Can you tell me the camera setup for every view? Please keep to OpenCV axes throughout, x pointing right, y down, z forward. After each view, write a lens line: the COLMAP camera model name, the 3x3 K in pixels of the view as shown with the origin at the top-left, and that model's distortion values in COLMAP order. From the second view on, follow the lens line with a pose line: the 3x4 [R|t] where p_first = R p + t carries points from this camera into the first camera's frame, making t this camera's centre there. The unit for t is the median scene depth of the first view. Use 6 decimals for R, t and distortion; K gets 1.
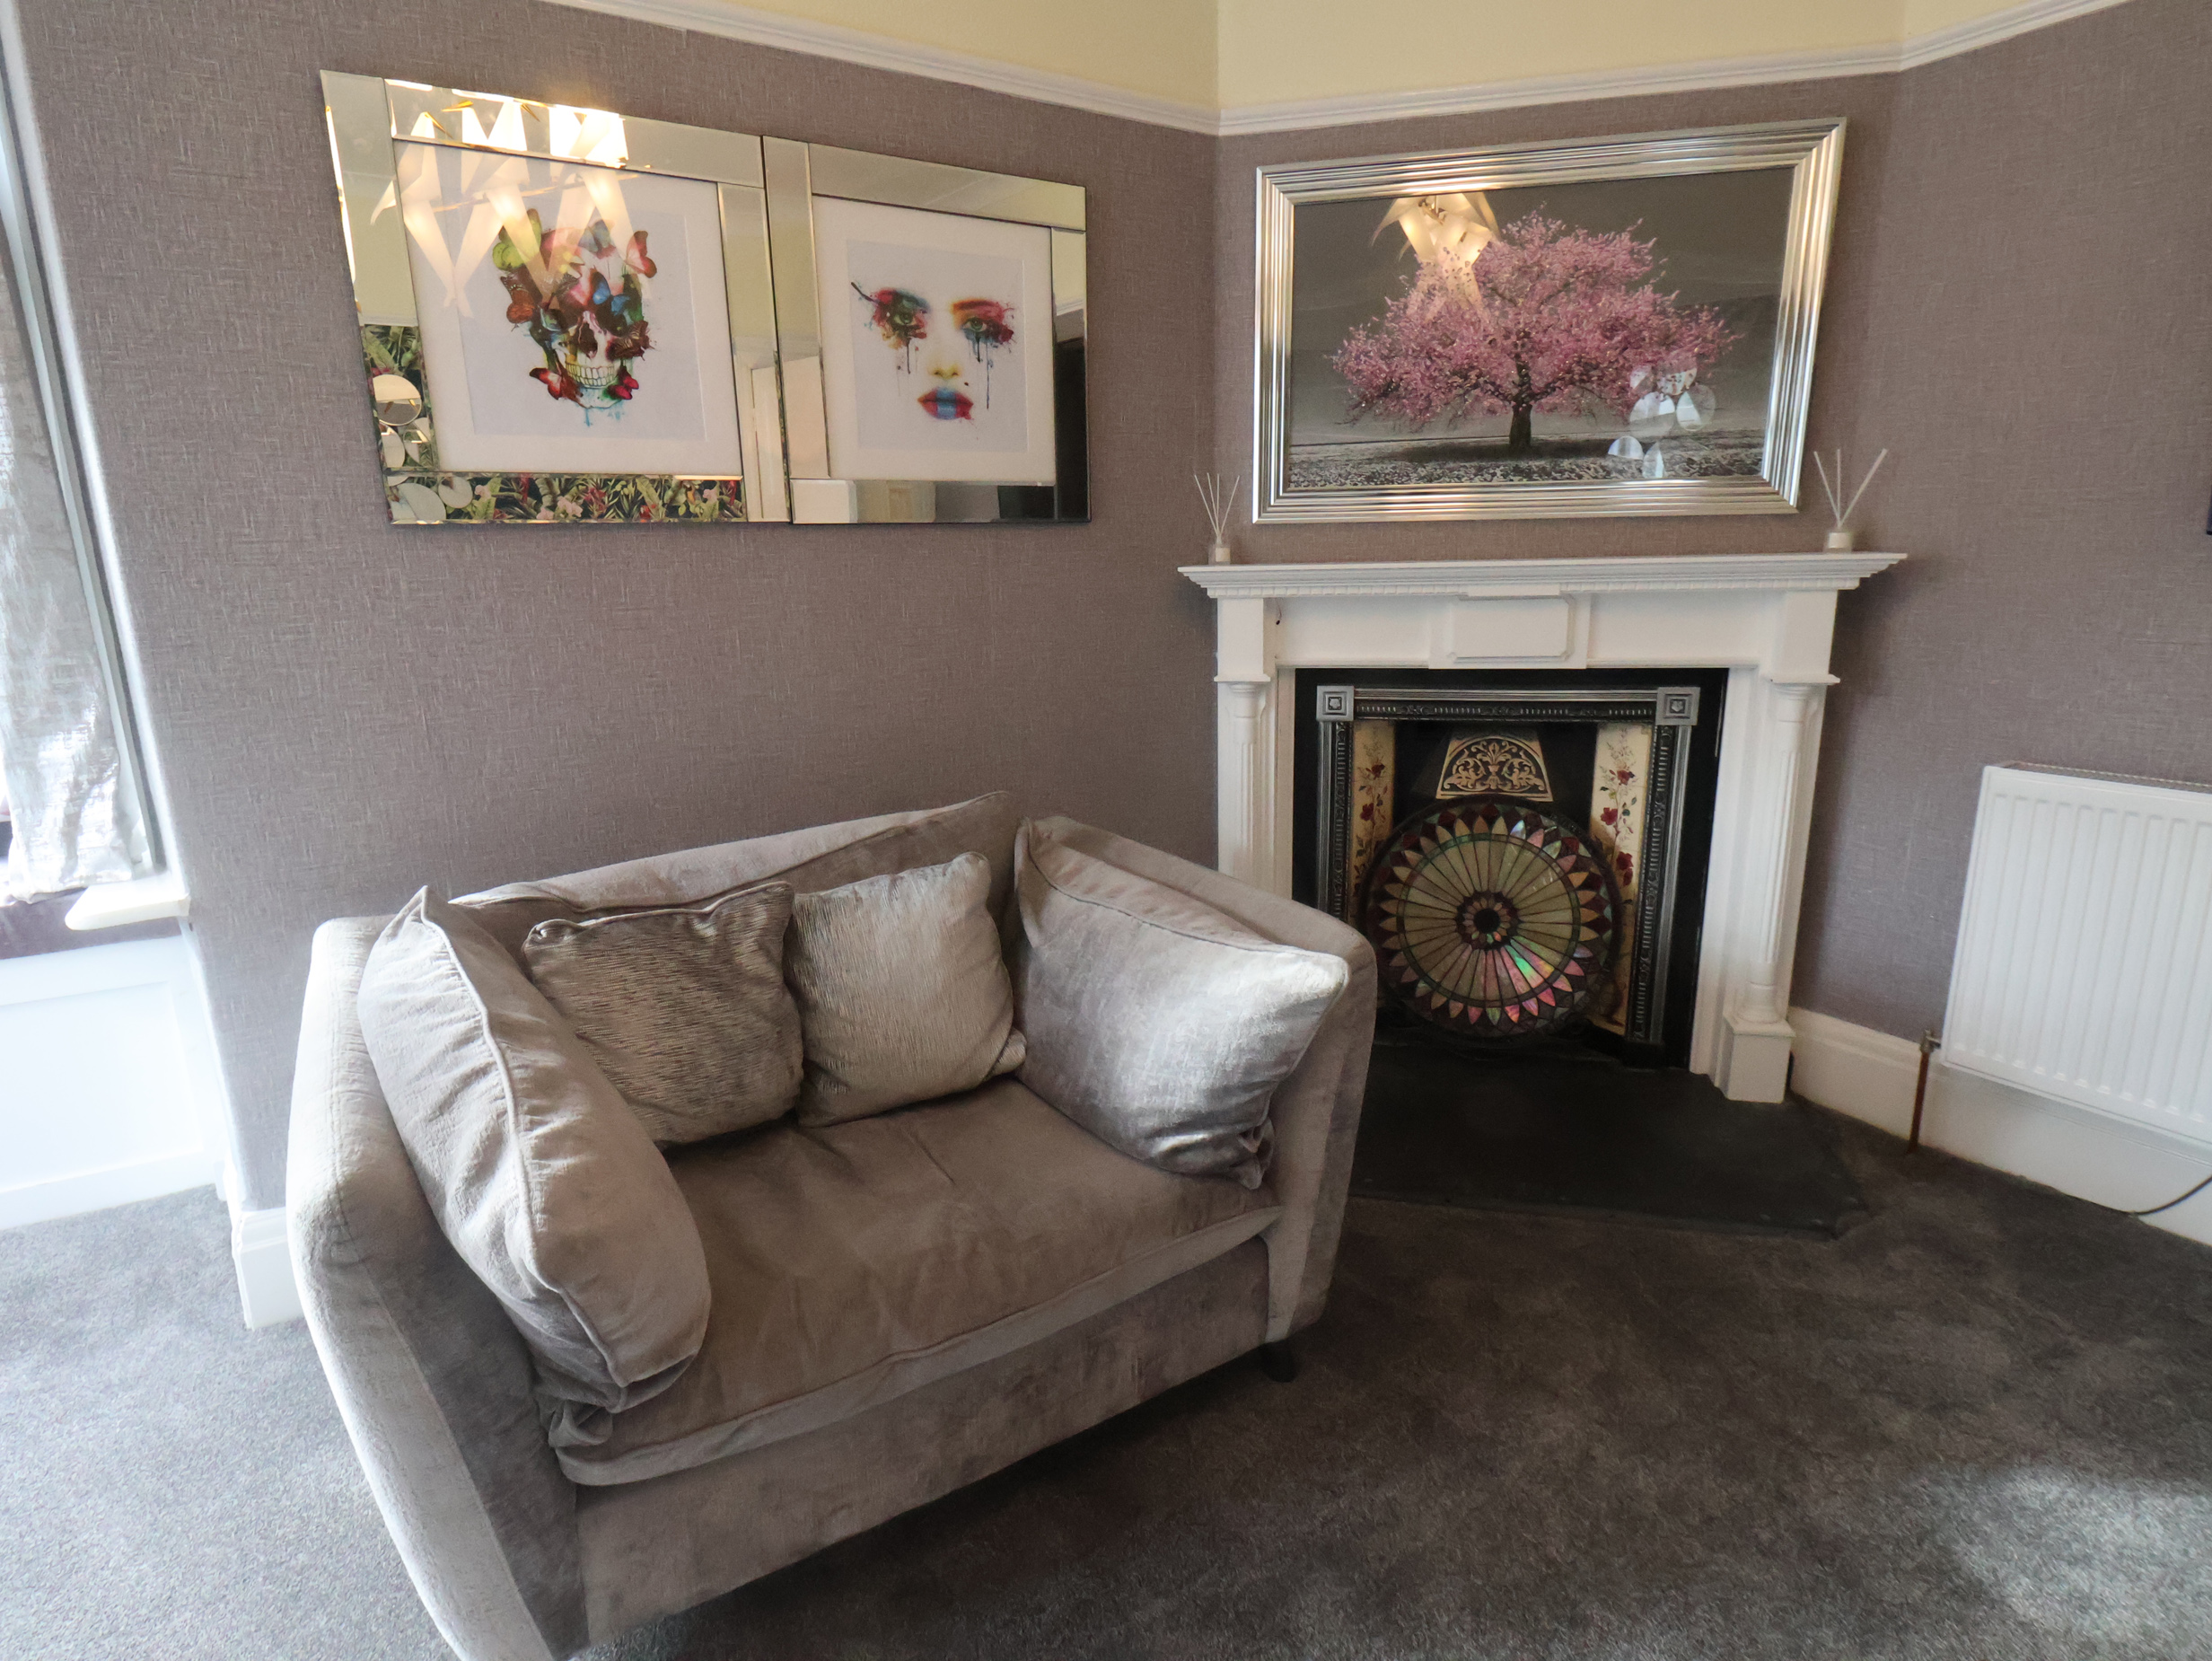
lens RADIAL K [[1164.3, 0, 1118.7], [0, 1164.3, 826.4], [0, 0, 1]] dist [0.004189, -0.013206]
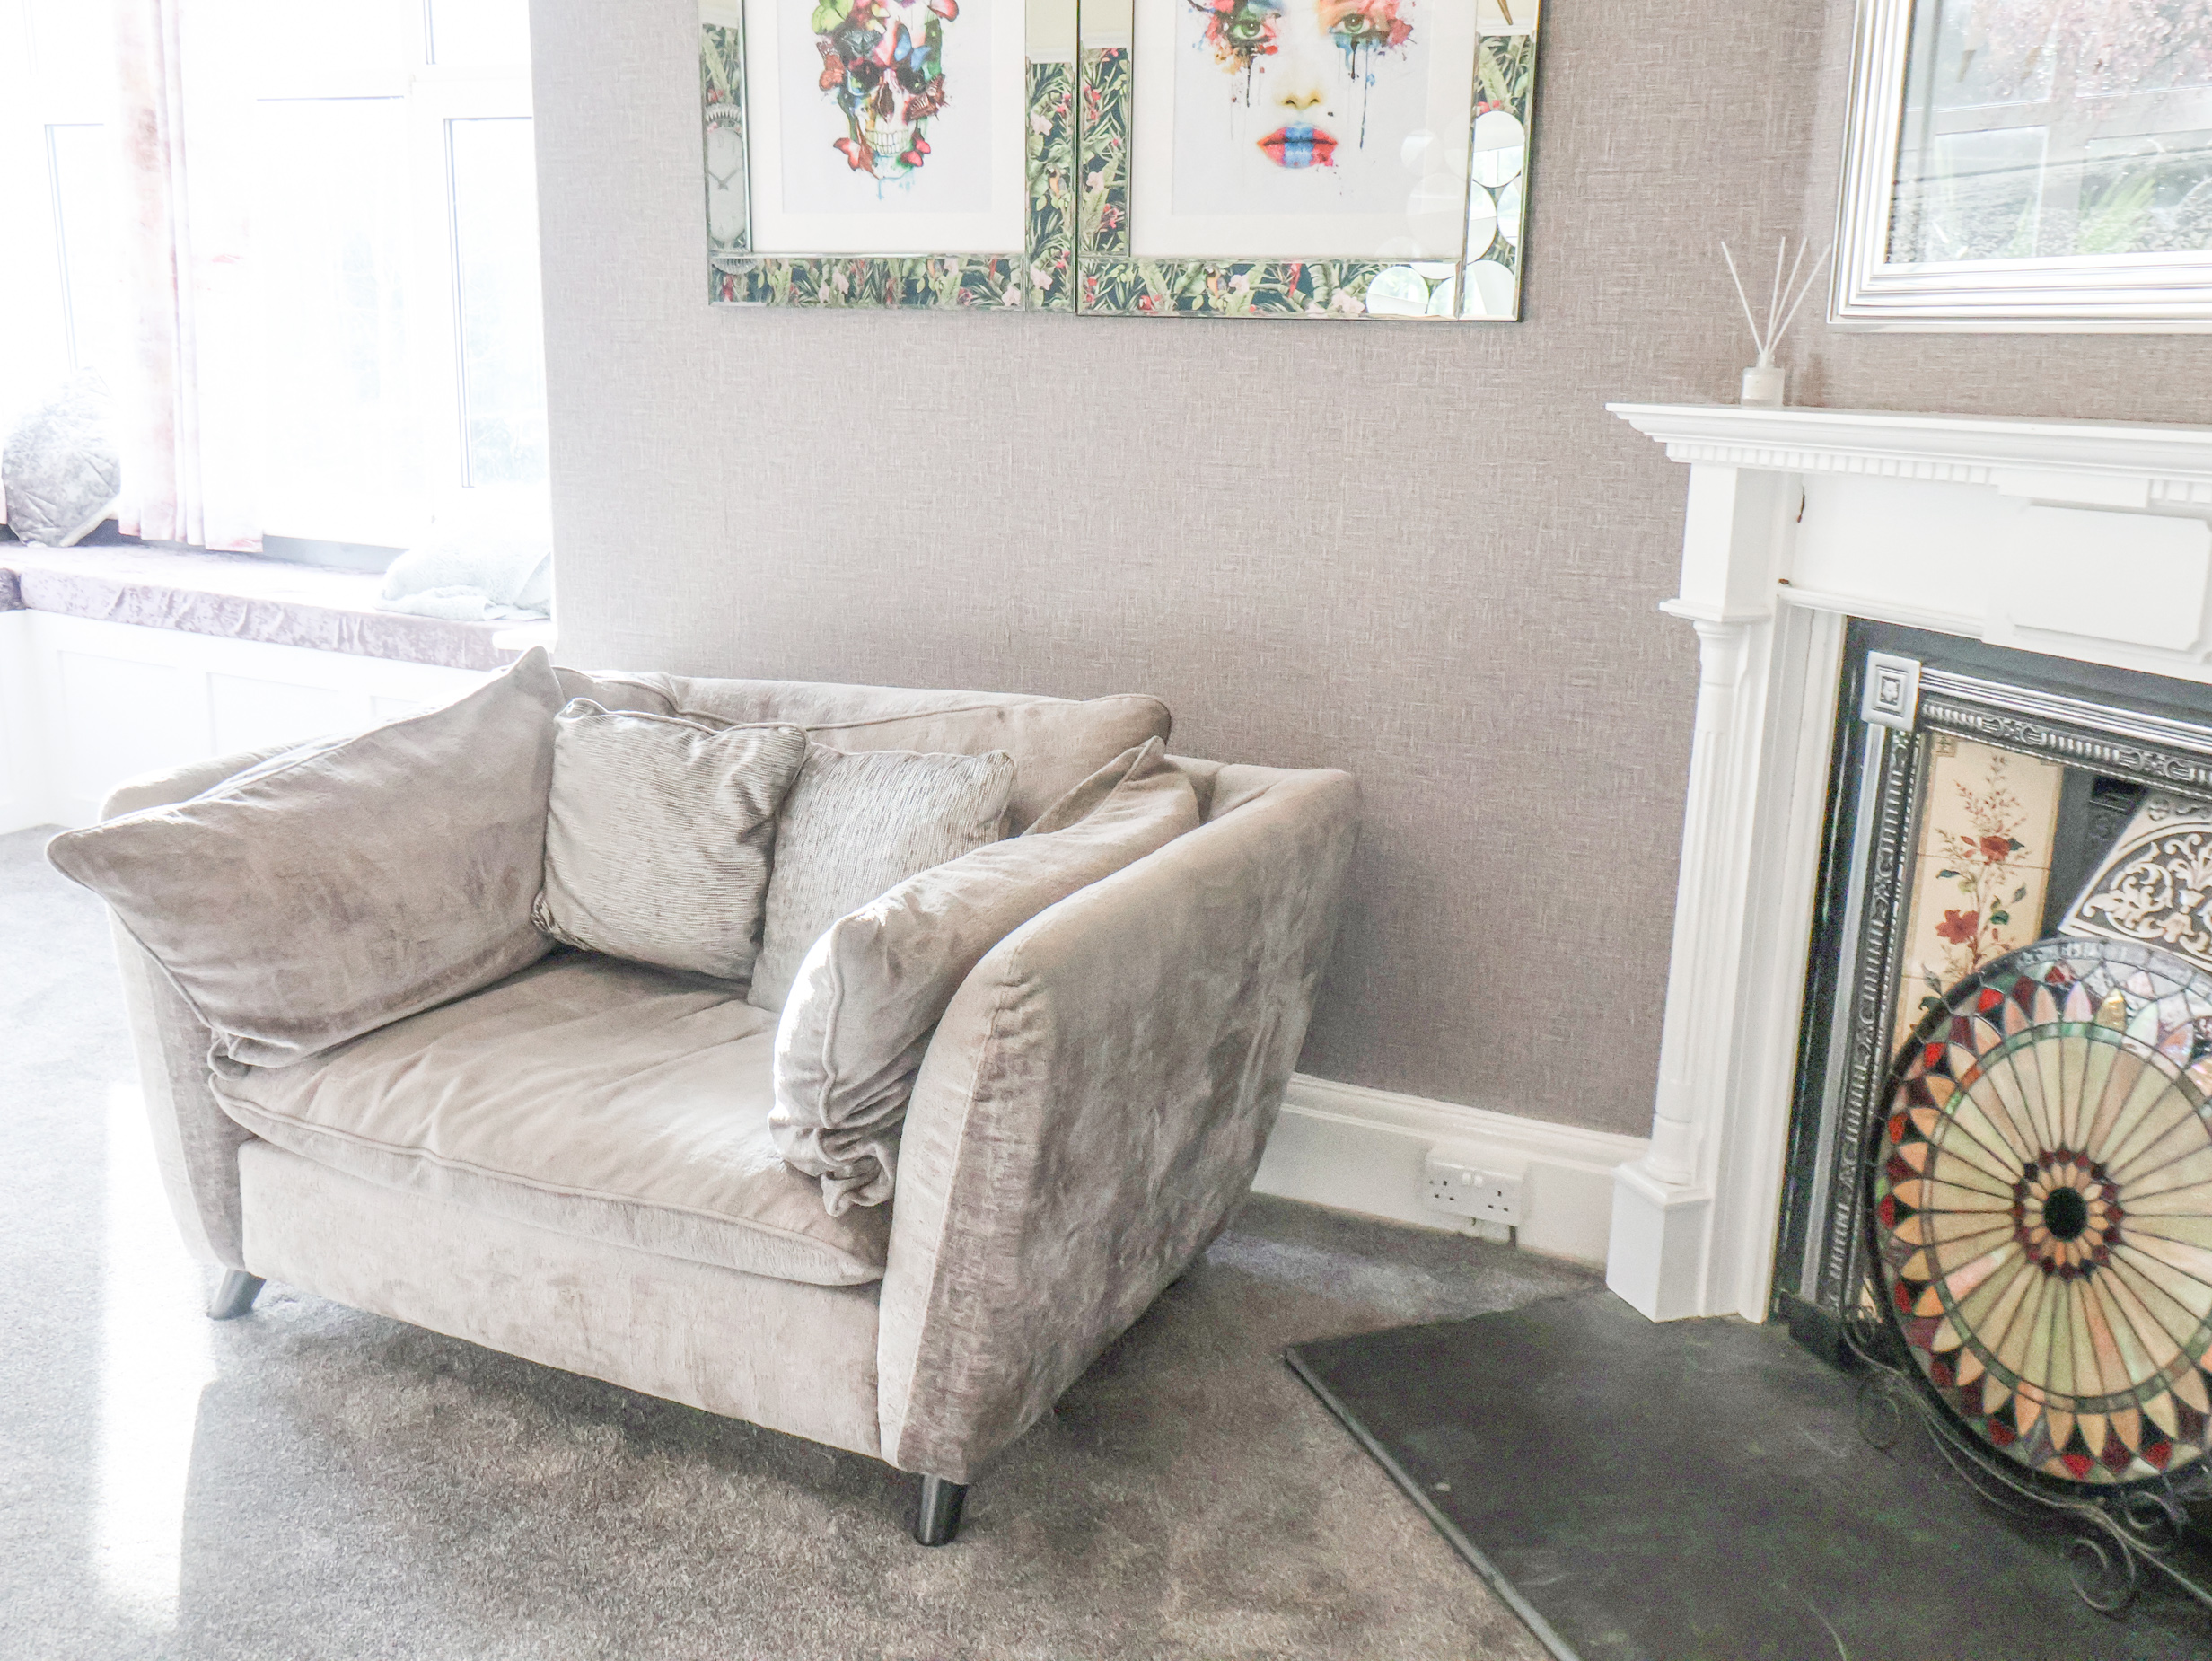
lens RADIAL K [[1997.2, 0, 1114.4], [0, 1997.2, 860.1], [0, 0, 1]] dist [0.011775, 0.005902]
pose [[0.542648, 0.237496, -0.805685, 1.004346], [-0.228531, 0.964755, 0.130465, -0.098417], [0.808274, 0.113328, 0.577798, 0.322353]]
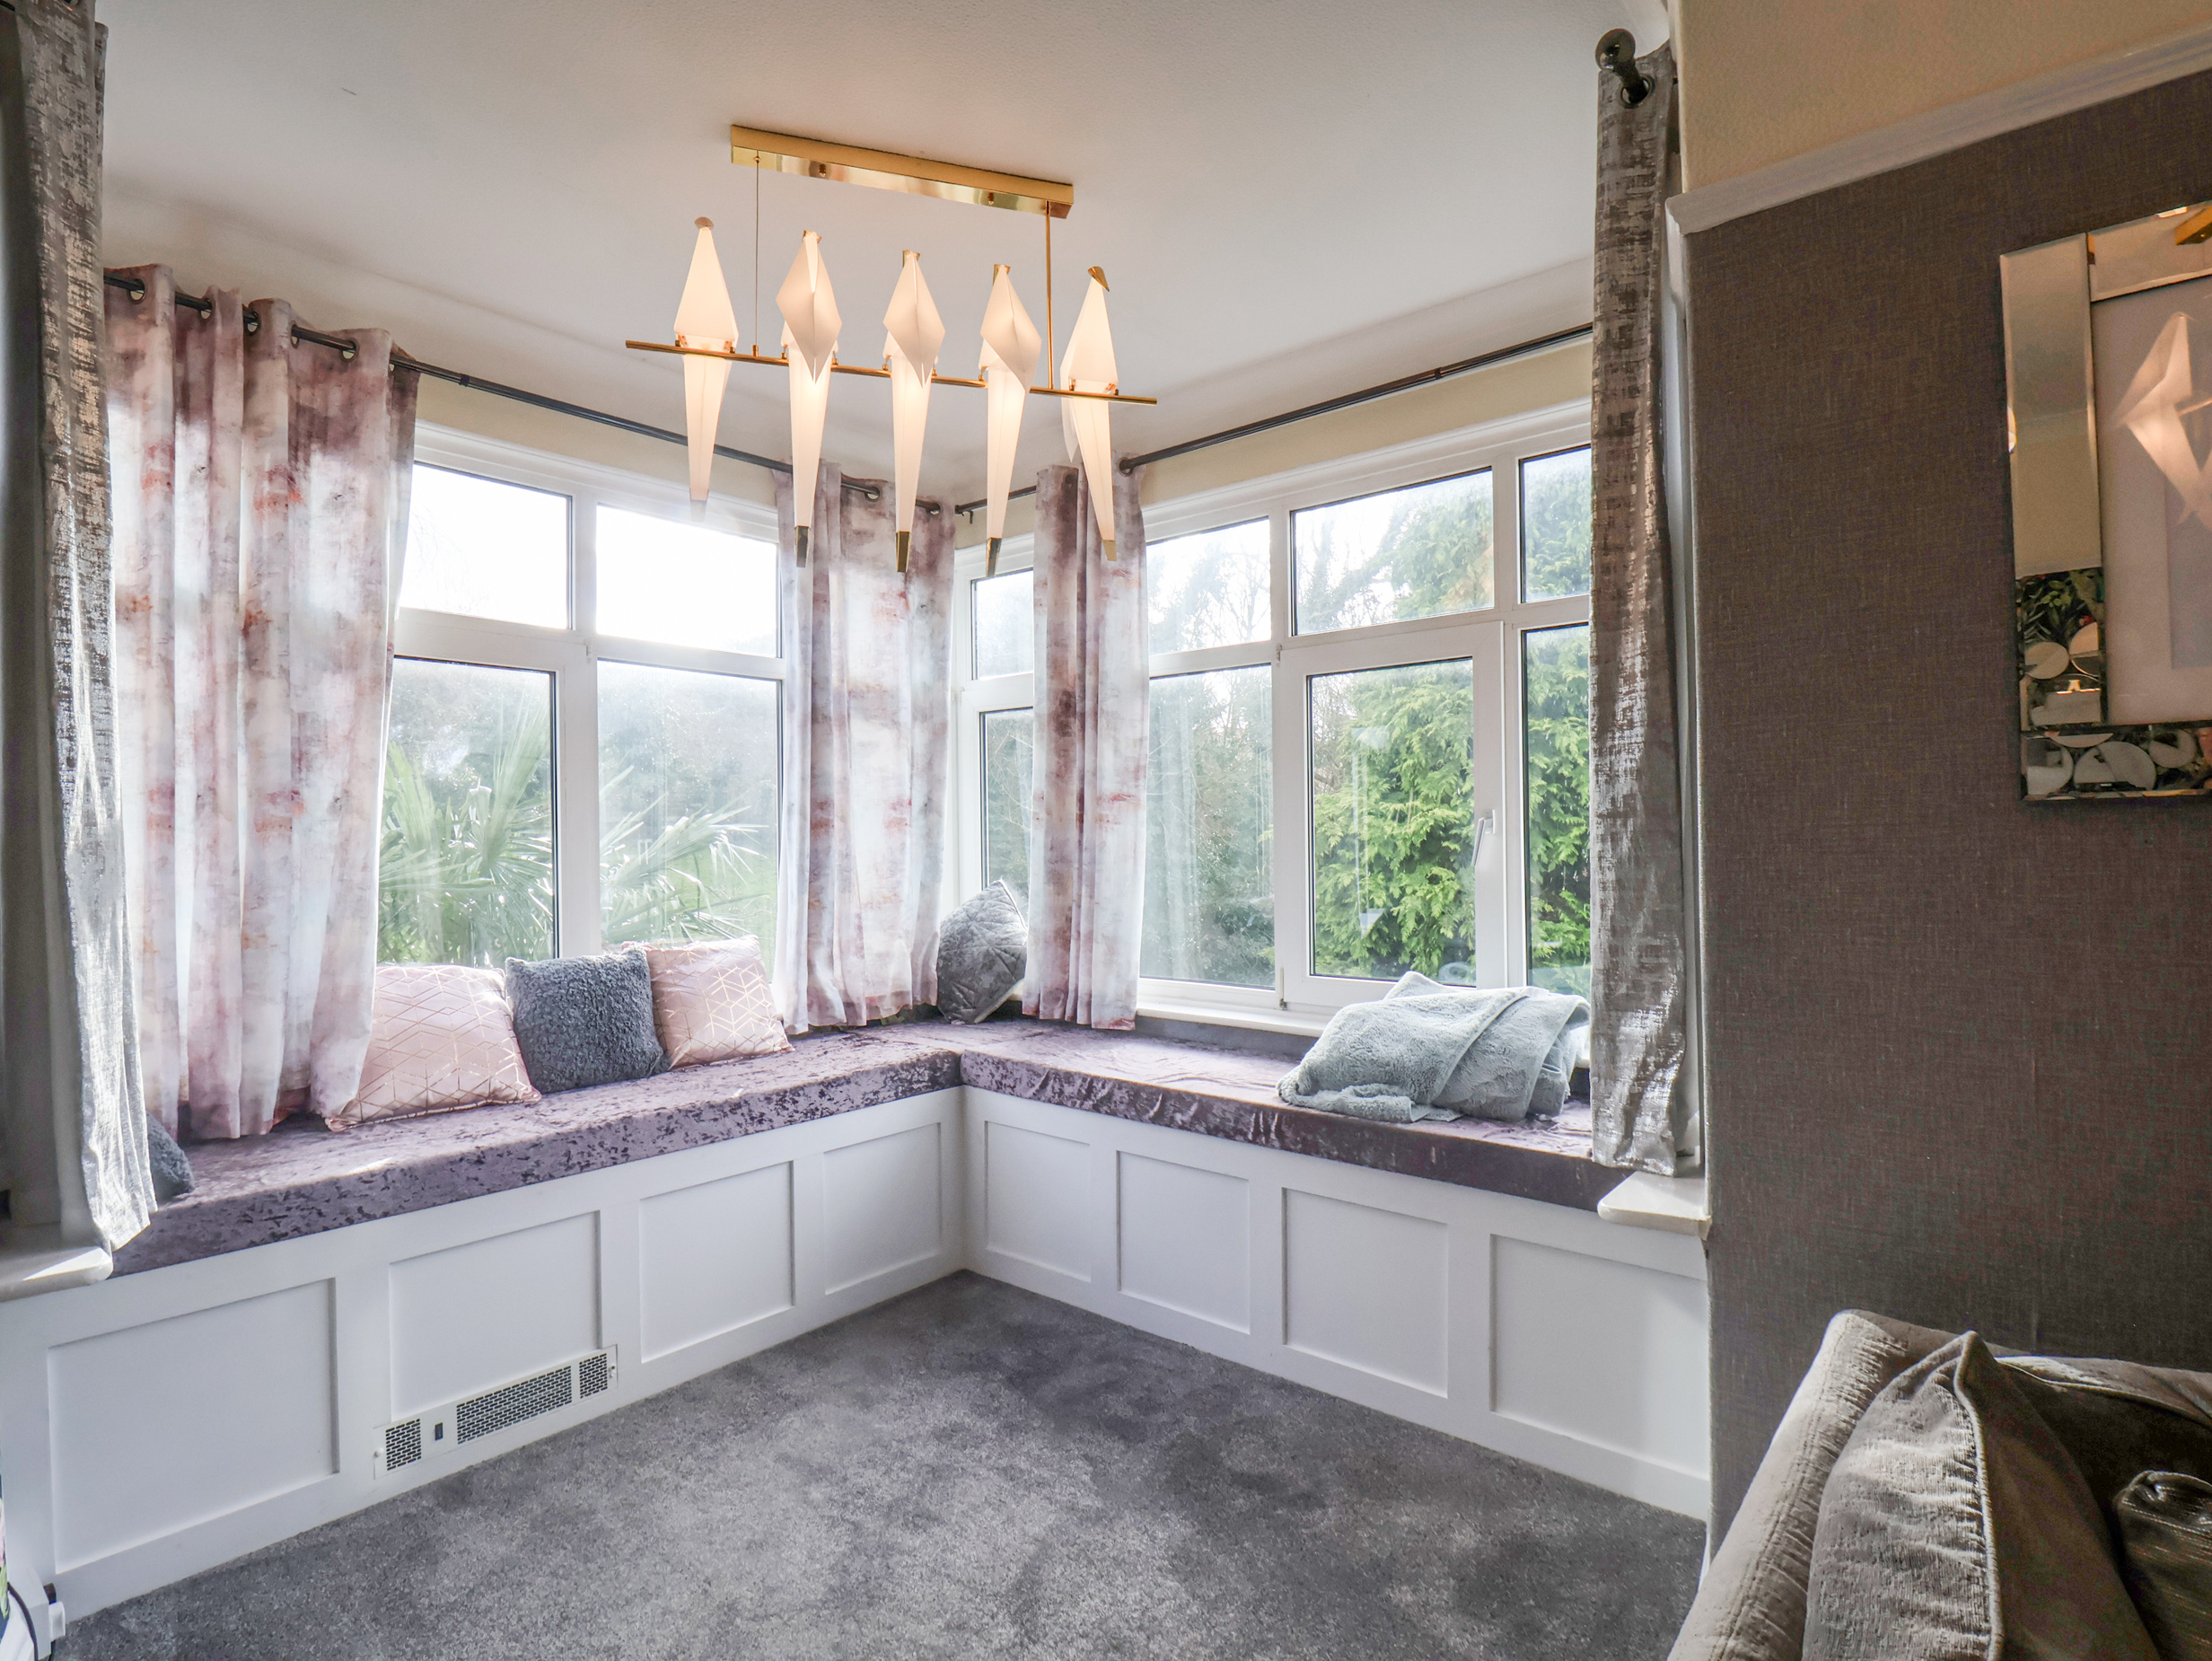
lens RADIAL K [[1164.3, 0, 1120.7], [0, 1164.3, 832.1], [0, 0, 1]] dist [0.004189, -0.013206]
pose [[0.313558, 0.003852, -0.949561, -0.098423], [-0.208401, 0.975890, -0.064858, -0.070249], [0.926418, 0.218227, 0.306801, 0.234956]]
